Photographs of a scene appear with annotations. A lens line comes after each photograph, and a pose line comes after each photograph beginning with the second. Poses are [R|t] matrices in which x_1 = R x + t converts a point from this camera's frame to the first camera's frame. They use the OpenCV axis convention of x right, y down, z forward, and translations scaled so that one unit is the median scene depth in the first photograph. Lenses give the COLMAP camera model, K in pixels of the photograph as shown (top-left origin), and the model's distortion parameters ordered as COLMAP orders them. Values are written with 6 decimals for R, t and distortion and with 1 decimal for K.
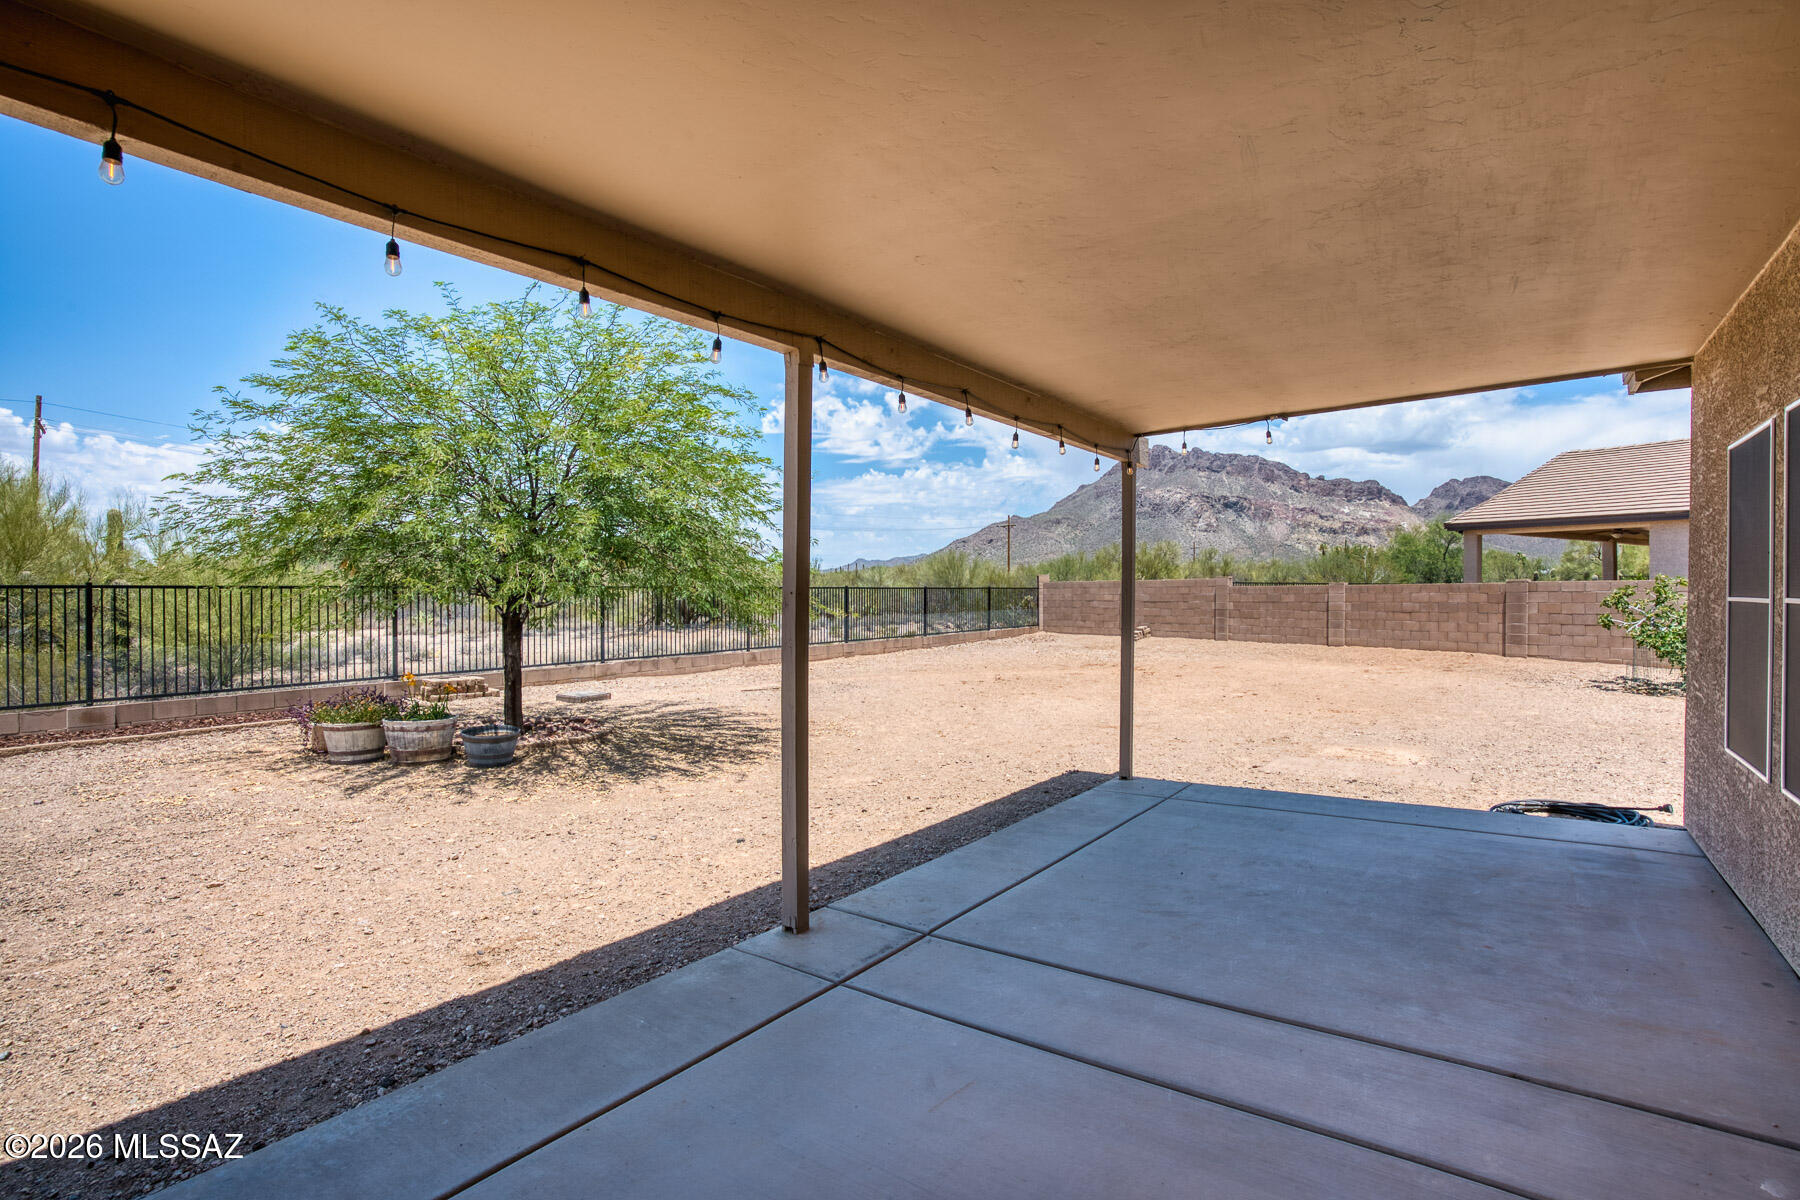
lens RADIAL K [[872.5, 0, 907.9], [0, 872.5, 598.2], [0, 0, 1]] dist [-0.009464, 0.007268]
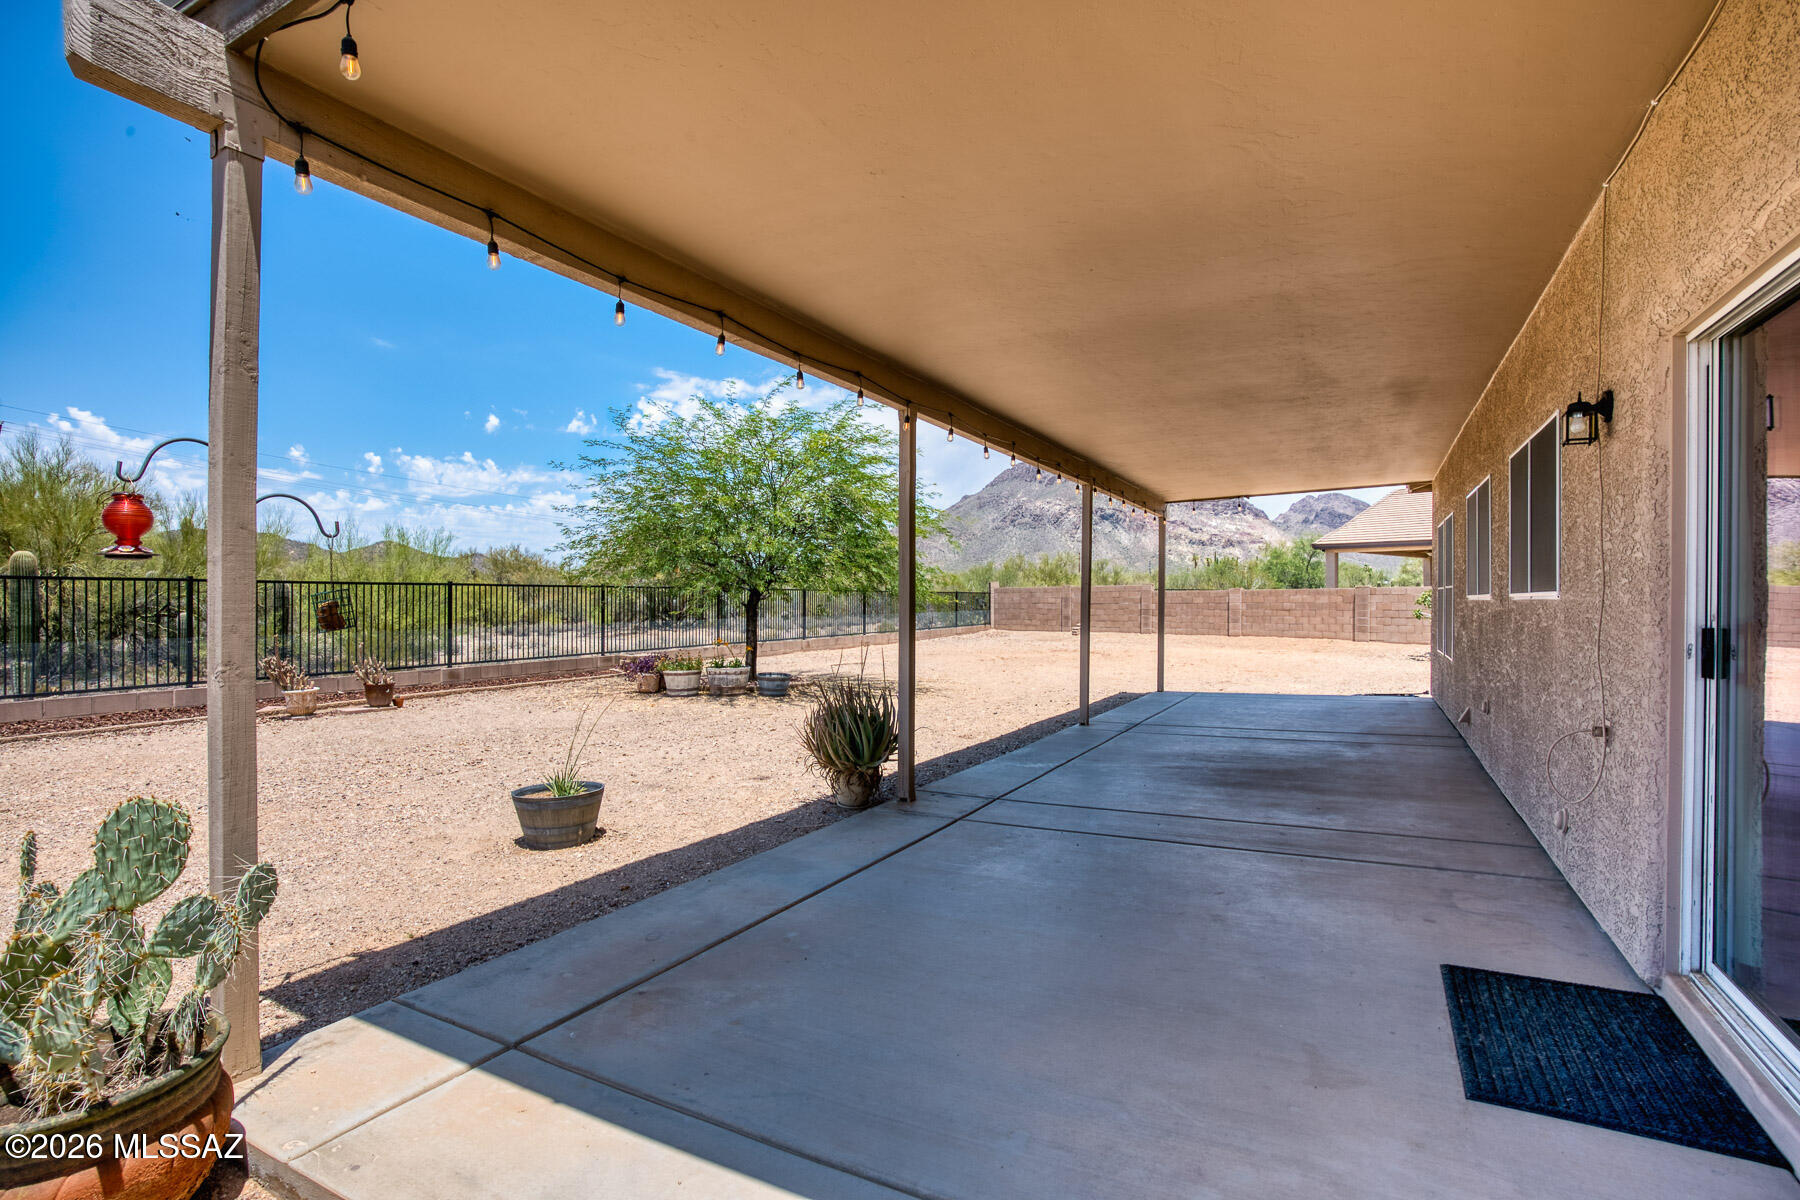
lens RADIAL K [[872.5, 0, 891.9], [0, 872.5, 596.5], [0, 0, 1]] dist [-0.009464, 0.007268]
pose [[0.993649, 0.001754, 0.112514, -0.119565], [-0.000440, 0.999931, -0.011700, 0.007203], [-0.112527, 0.011576, 0.993581, -0.174713]]
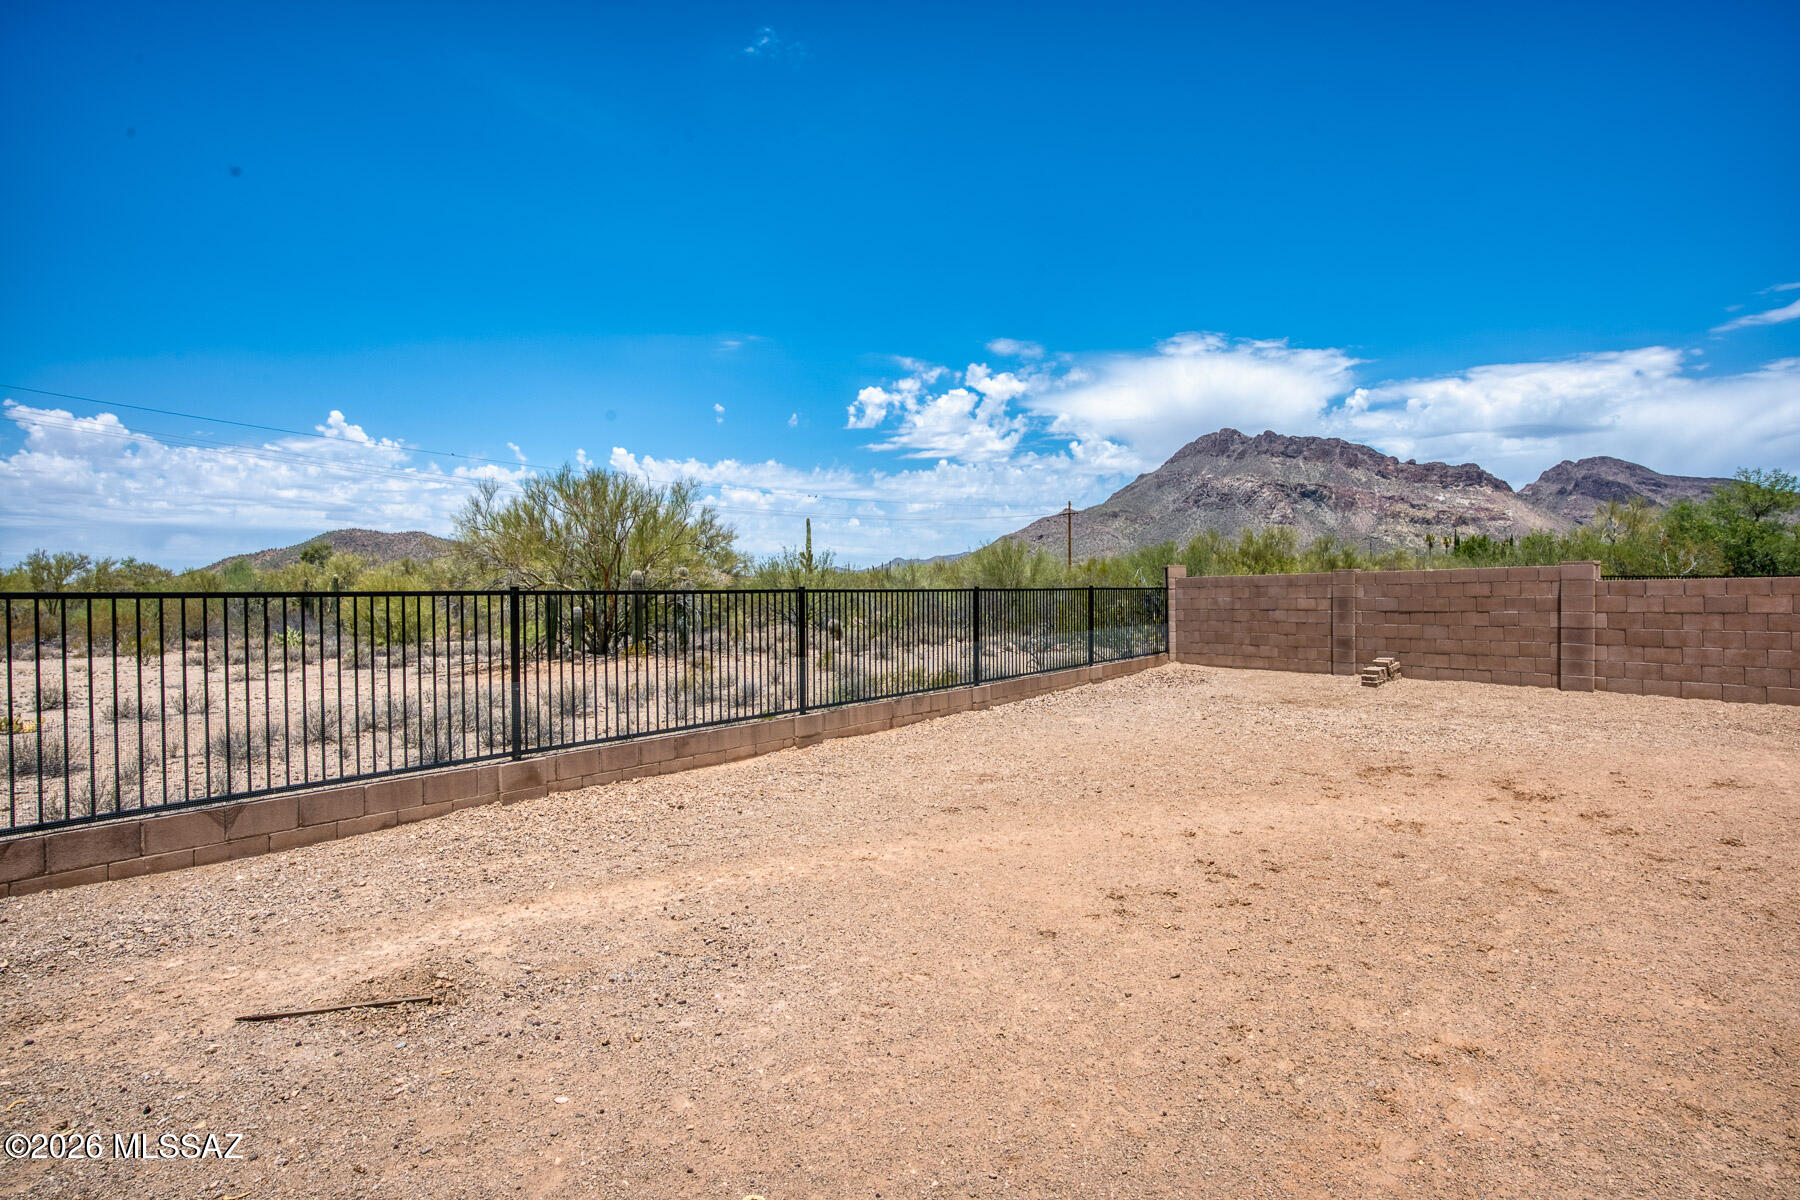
lens RADIAL K [[952.5, 0, 901.3], [0, 952.5, 598.5], [0, 0, 1]] dist [-0.024844, 0.005073]
pose [[0.998632, -0.008680, -0.051571, 0.003987], [0.008555, 0.999960, -0.002636, -0.004514], [0.051592, 0.002191, 0.998666, 0.353308]]
